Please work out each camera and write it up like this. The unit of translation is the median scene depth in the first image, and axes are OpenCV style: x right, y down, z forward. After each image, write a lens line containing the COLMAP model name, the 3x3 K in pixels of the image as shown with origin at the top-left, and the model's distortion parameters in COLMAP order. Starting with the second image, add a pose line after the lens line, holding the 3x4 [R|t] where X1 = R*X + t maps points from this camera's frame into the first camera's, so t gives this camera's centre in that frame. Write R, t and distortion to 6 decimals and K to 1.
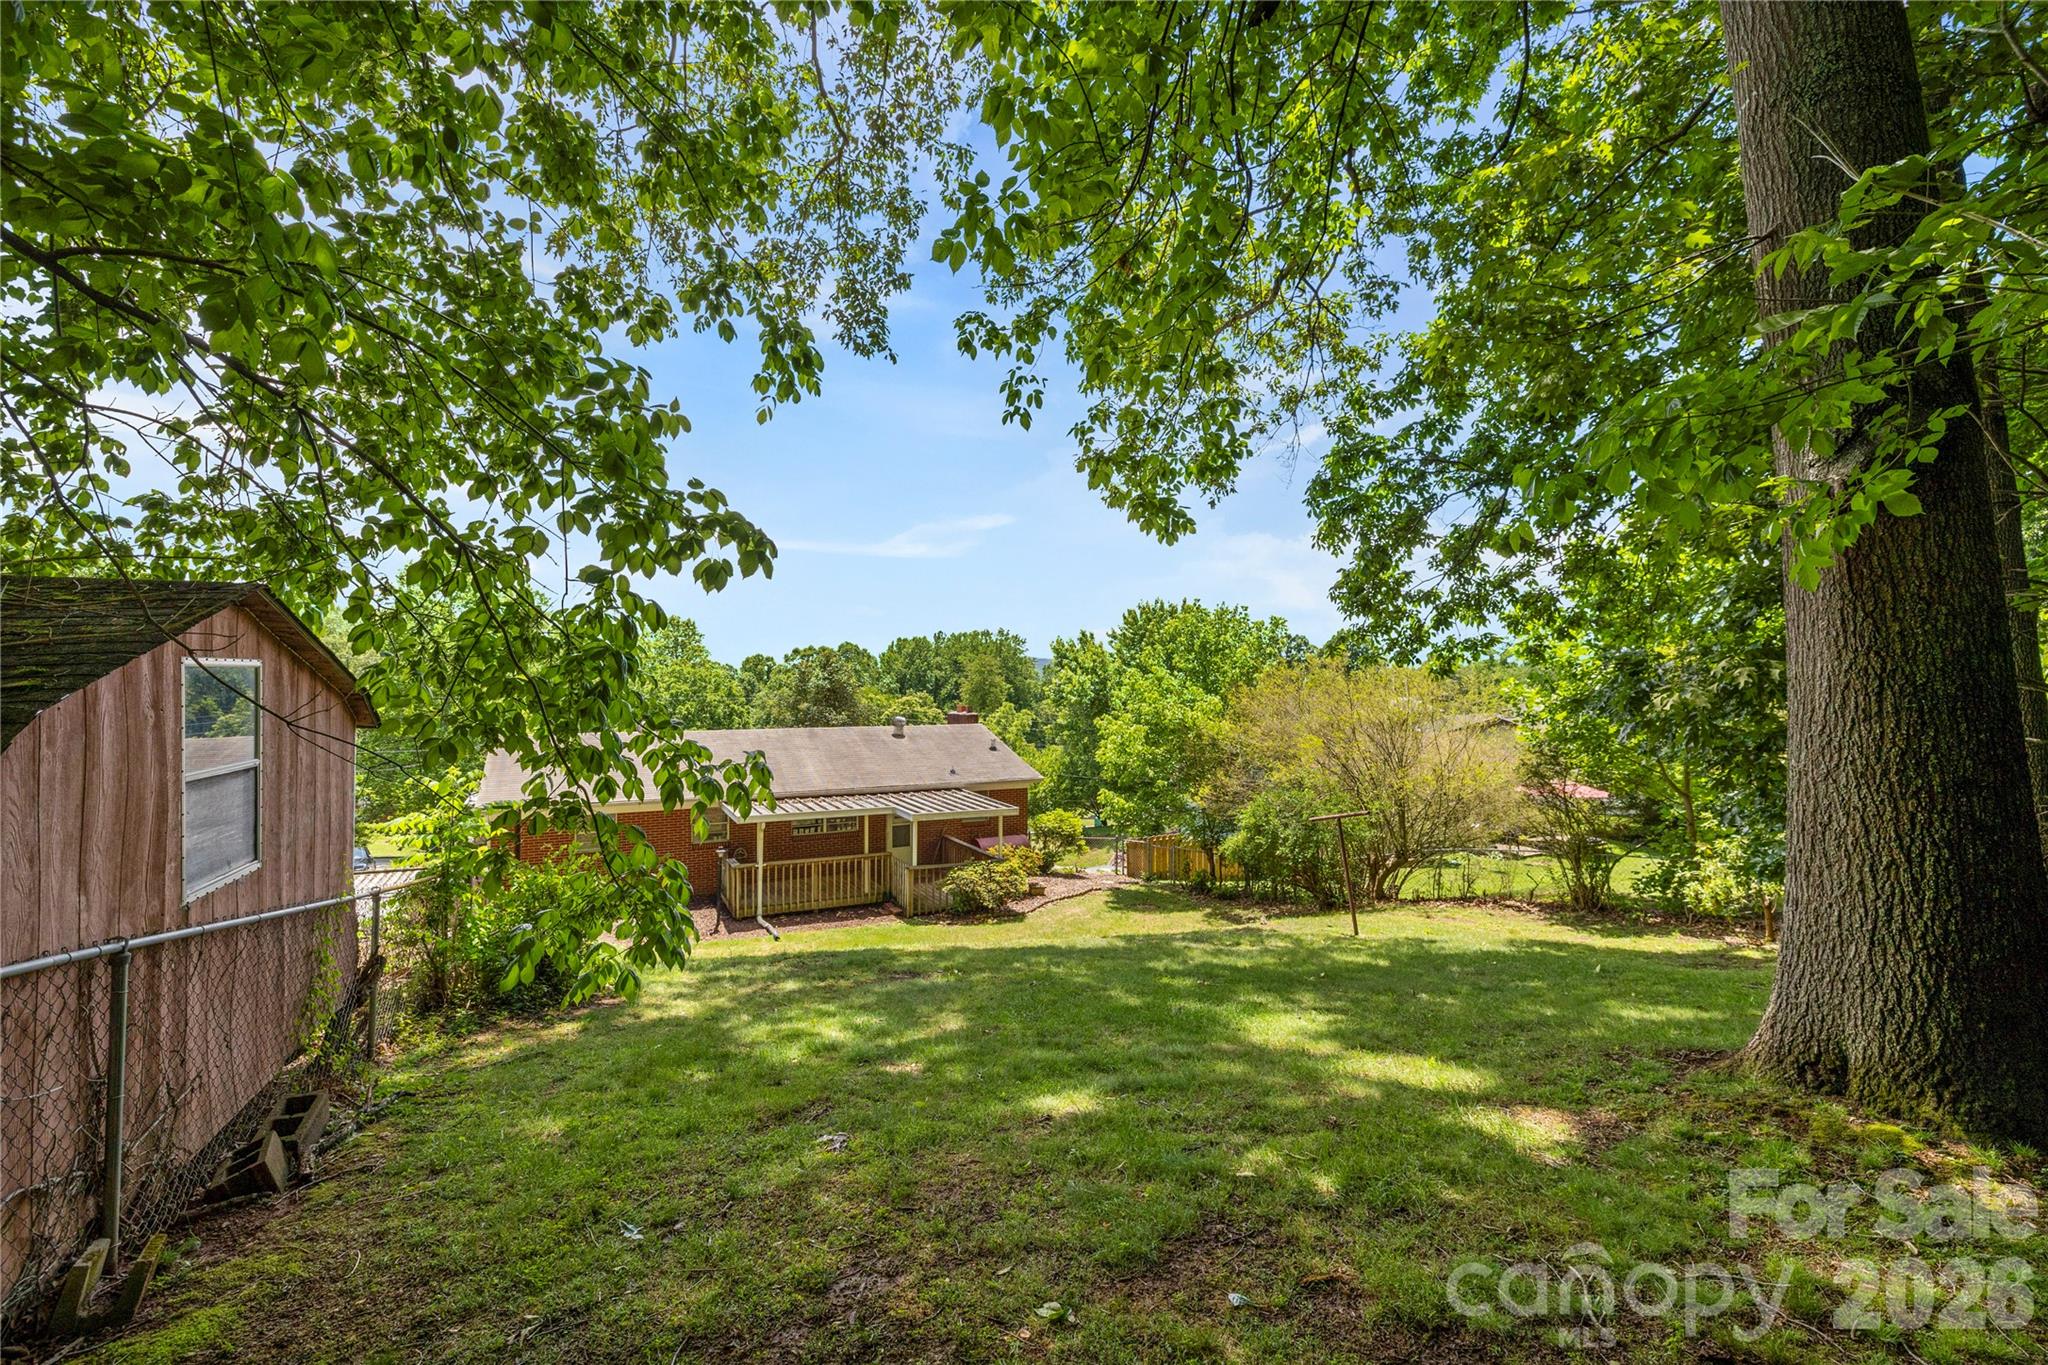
lens RADIAL K [[834.2, 0, 1022.6], [0, 834.2, 682.4], [0, 0, 1]] dist [-0.000815, -0.000009]
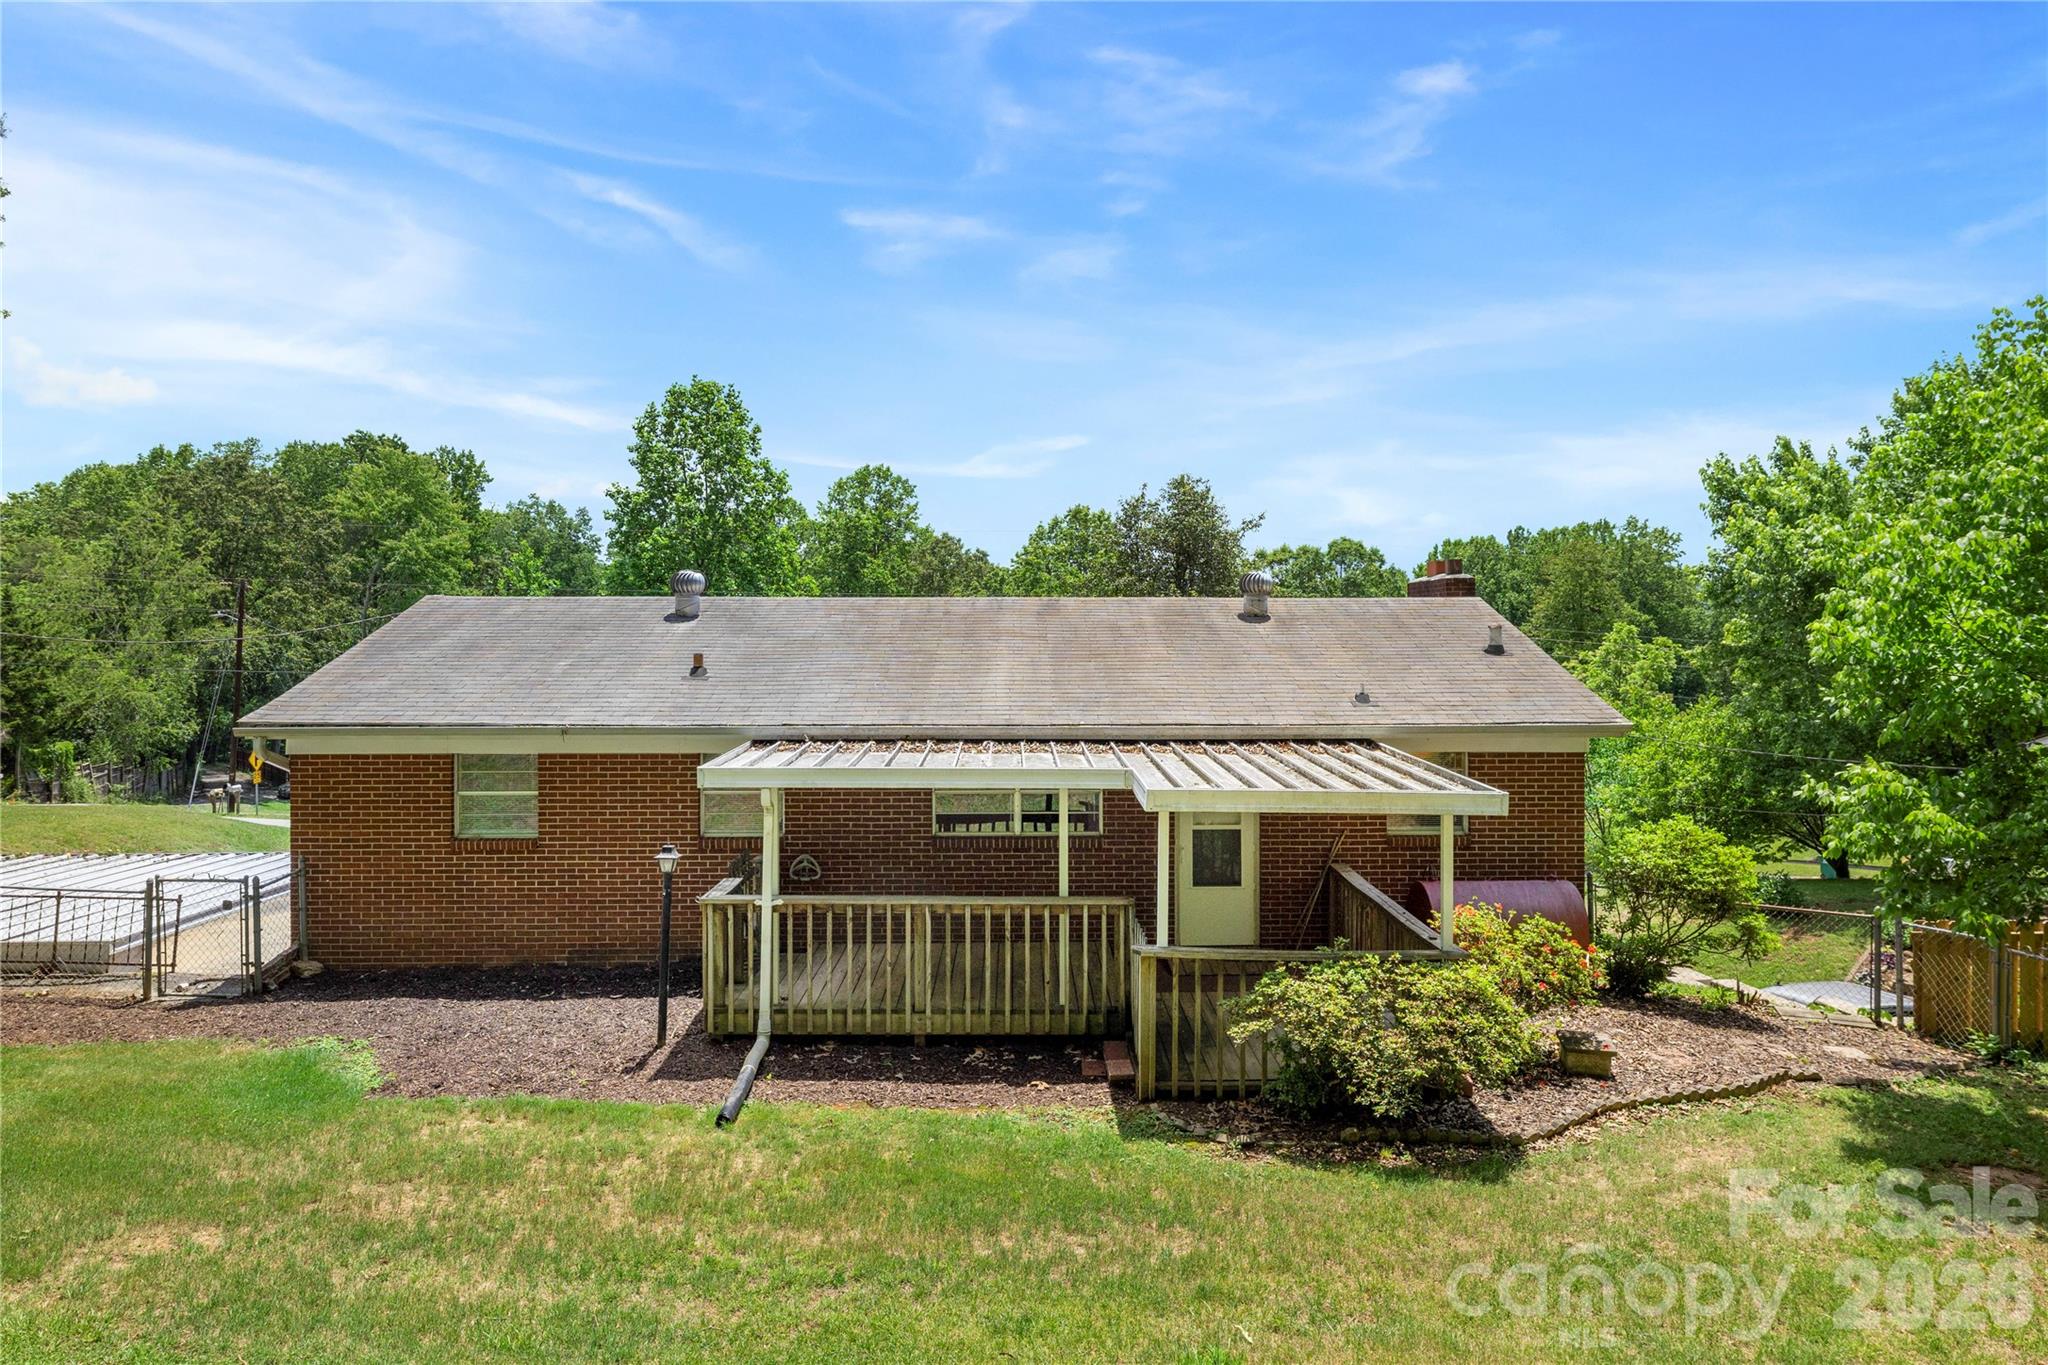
lens RADIAL K [[1305.6, 0, 1040.6], [0, 1305.6, 619.3], [0, 0, 1]] dist [0.000428, -0.000322]
pose [[0.898661, -0.001710, -0.438641, 0.044025], [0.002032, 0.999998, 0.000266, 0.071543], [0.438640, -0.001130, 0.898662, 0.409721]]
